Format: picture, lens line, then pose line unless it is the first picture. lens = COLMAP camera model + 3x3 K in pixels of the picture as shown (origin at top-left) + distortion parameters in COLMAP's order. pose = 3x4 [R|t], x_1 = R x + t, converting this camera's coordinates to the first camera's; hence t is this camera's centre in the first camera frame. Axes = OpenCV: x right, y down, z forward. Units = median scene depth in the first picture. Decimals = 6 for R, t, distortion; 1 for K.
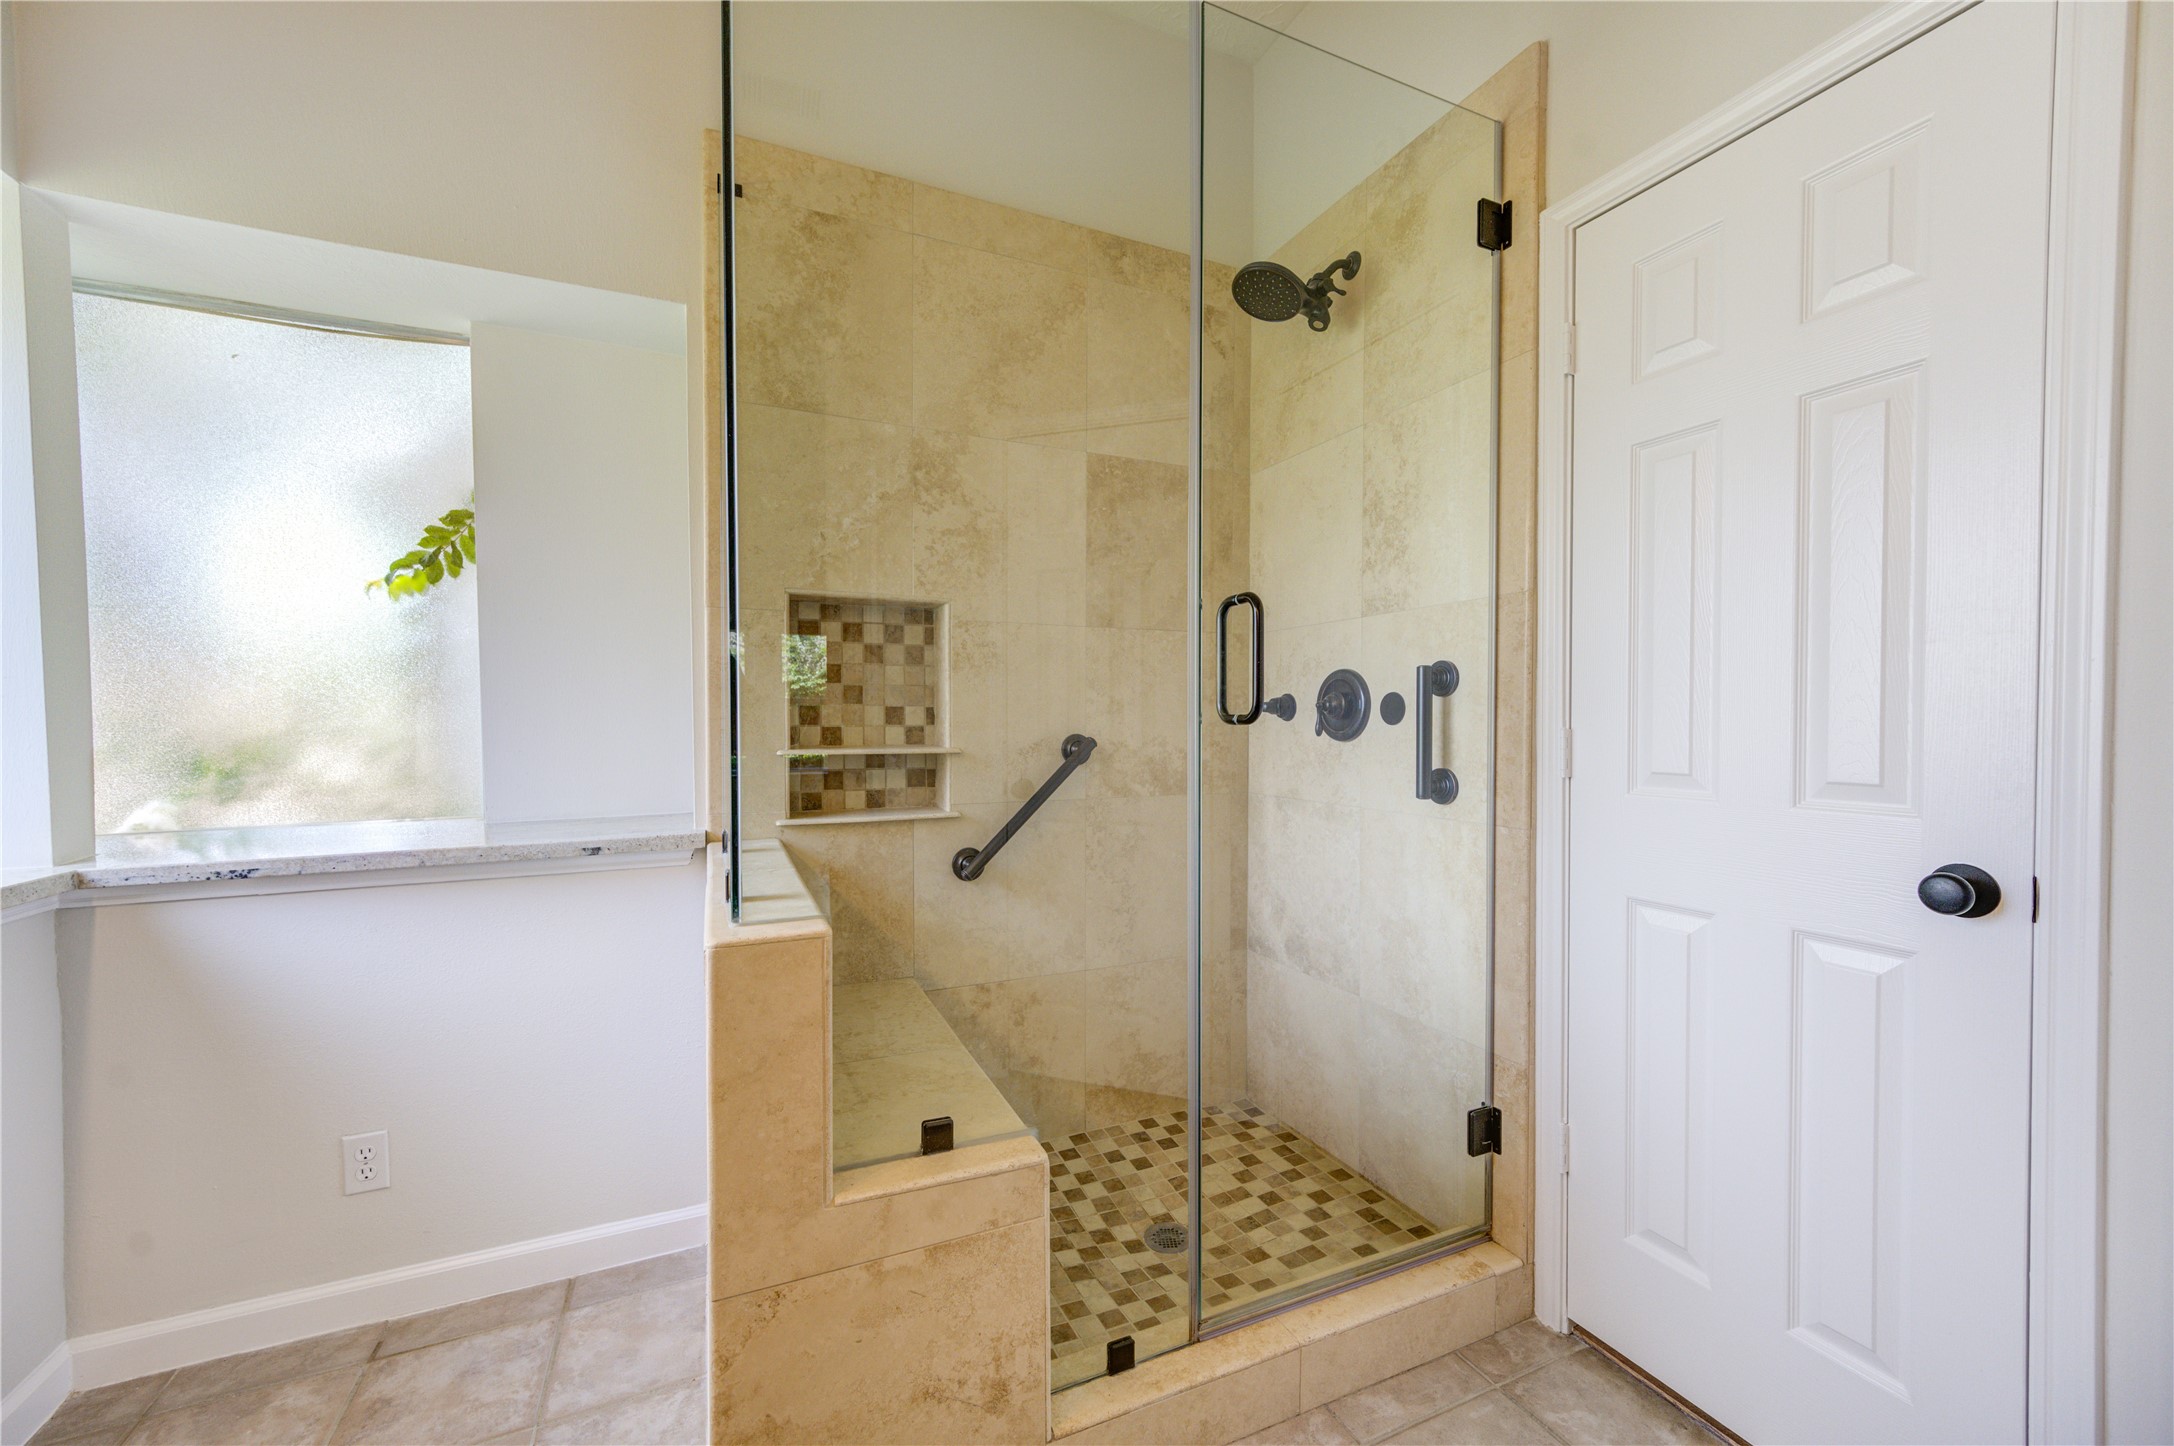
lens RADIAL K [[875.6, 0, 1091.3], [0, 875.6, 713.4], [0, 0, 1]] dist [0.008938, -0.004255]
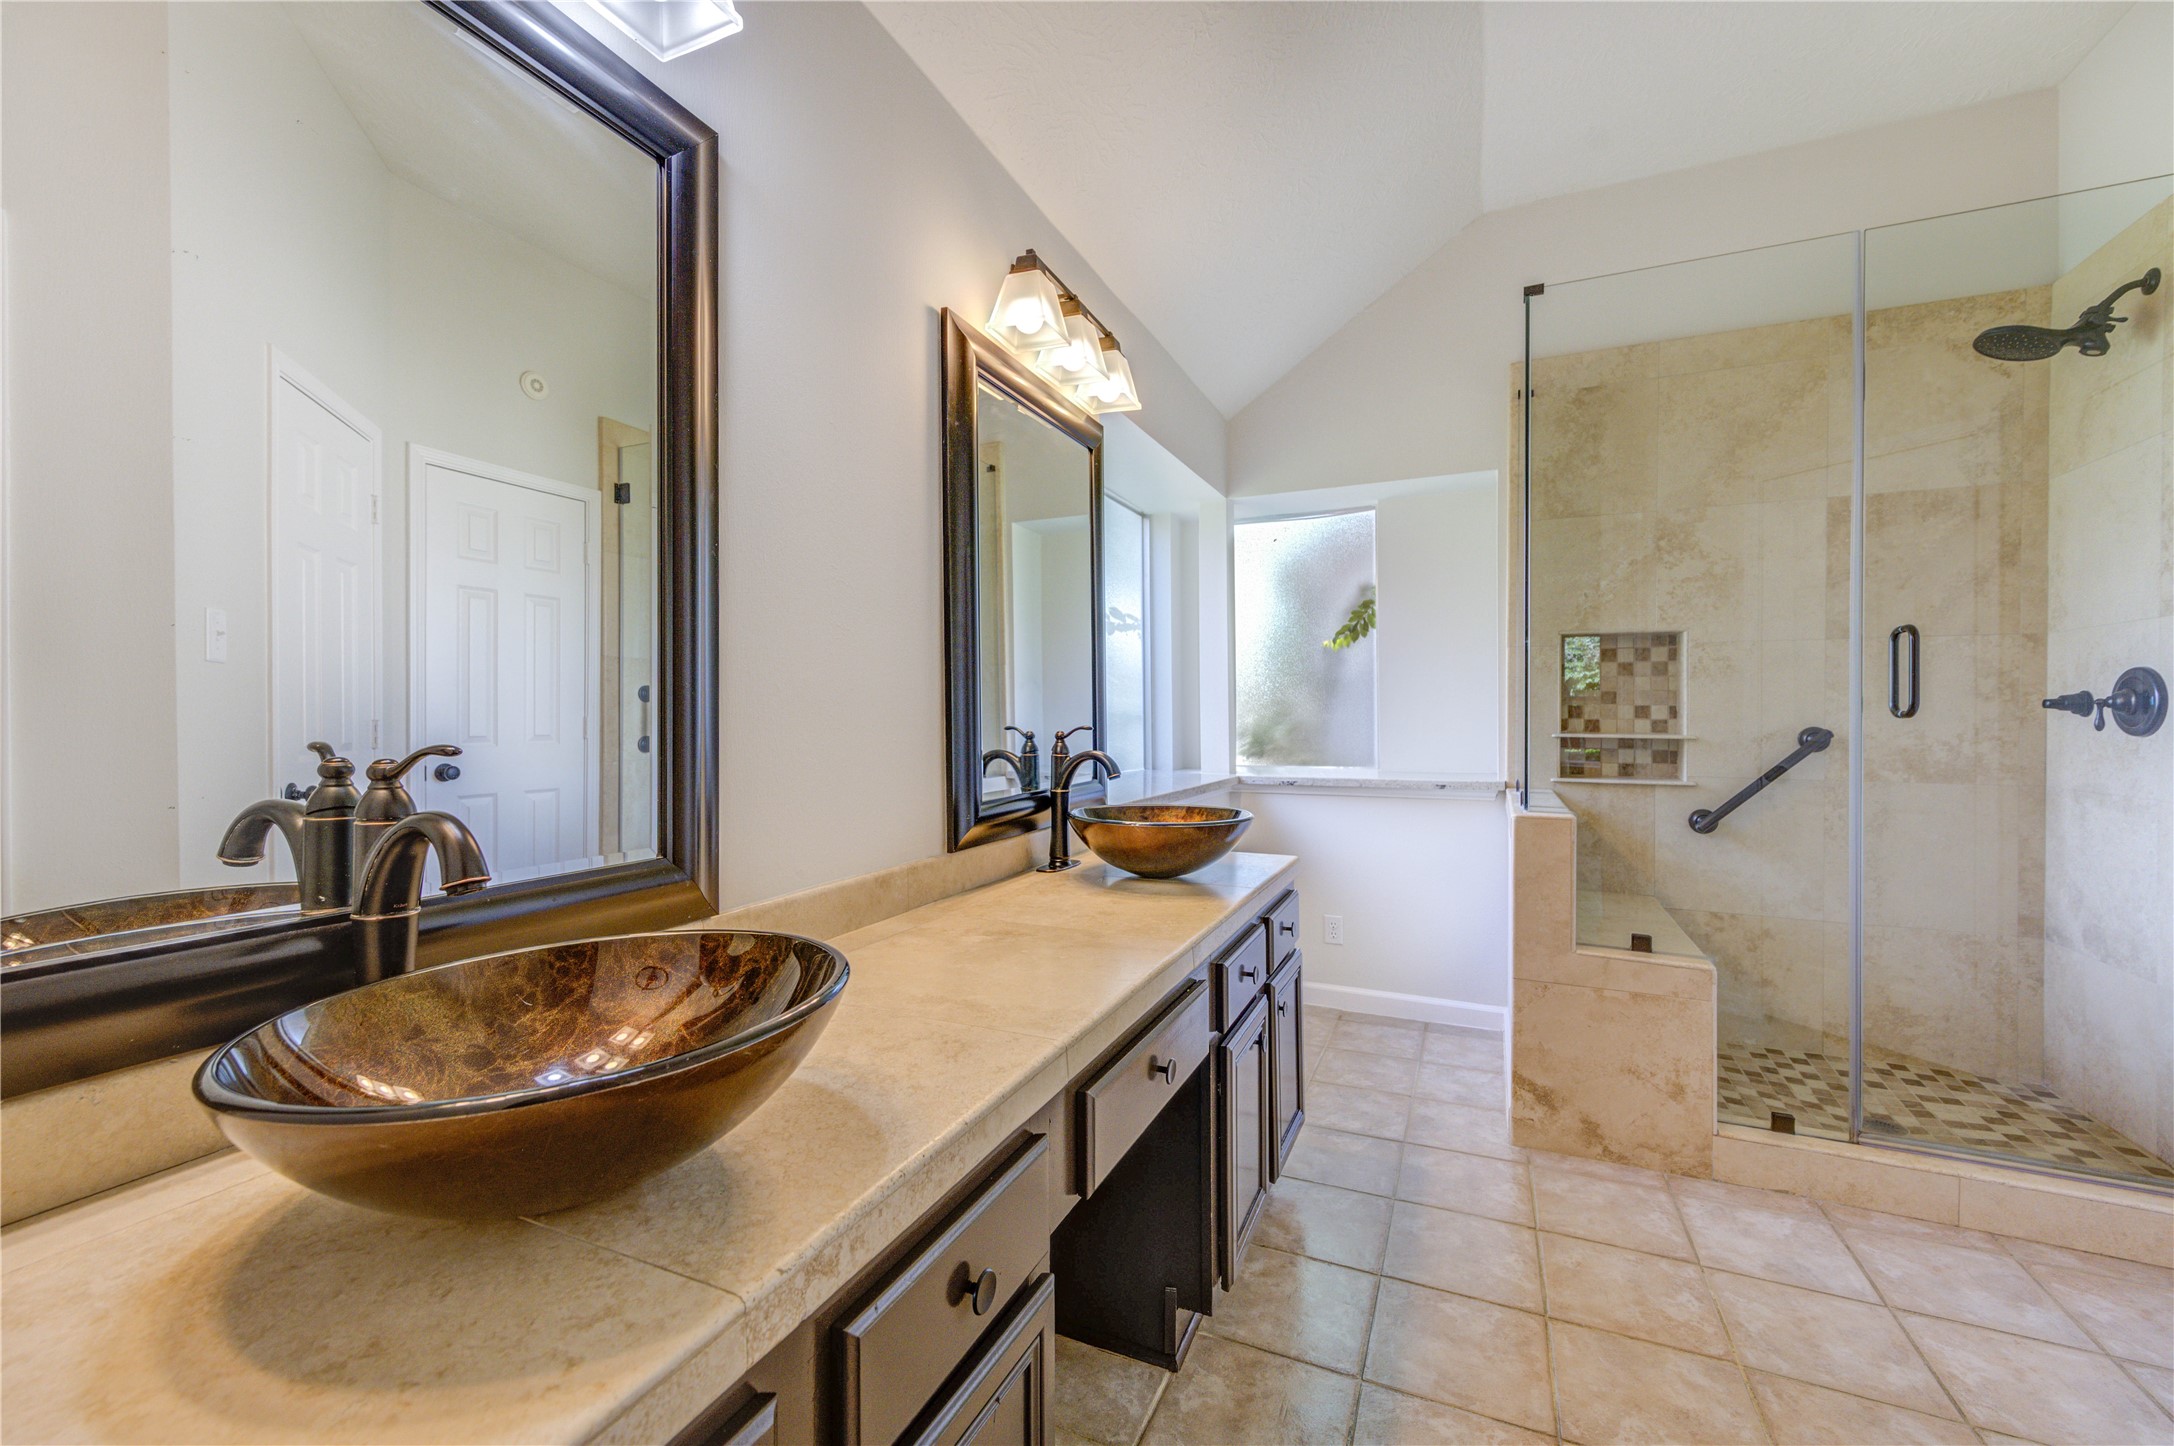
lens RADIAL K [[841.9, 0, 1075.4], [0, 841.9, 733.5], [0, 0, 1]] dist [-0.000489, 0.000119]
pose [[0.645775, 0.019011, -0.763291, 0.229139], [0.001542, 0.999655, 0.026204, 0.000235], [0.763526, -0.018099, 0.645523, -0.594714]]
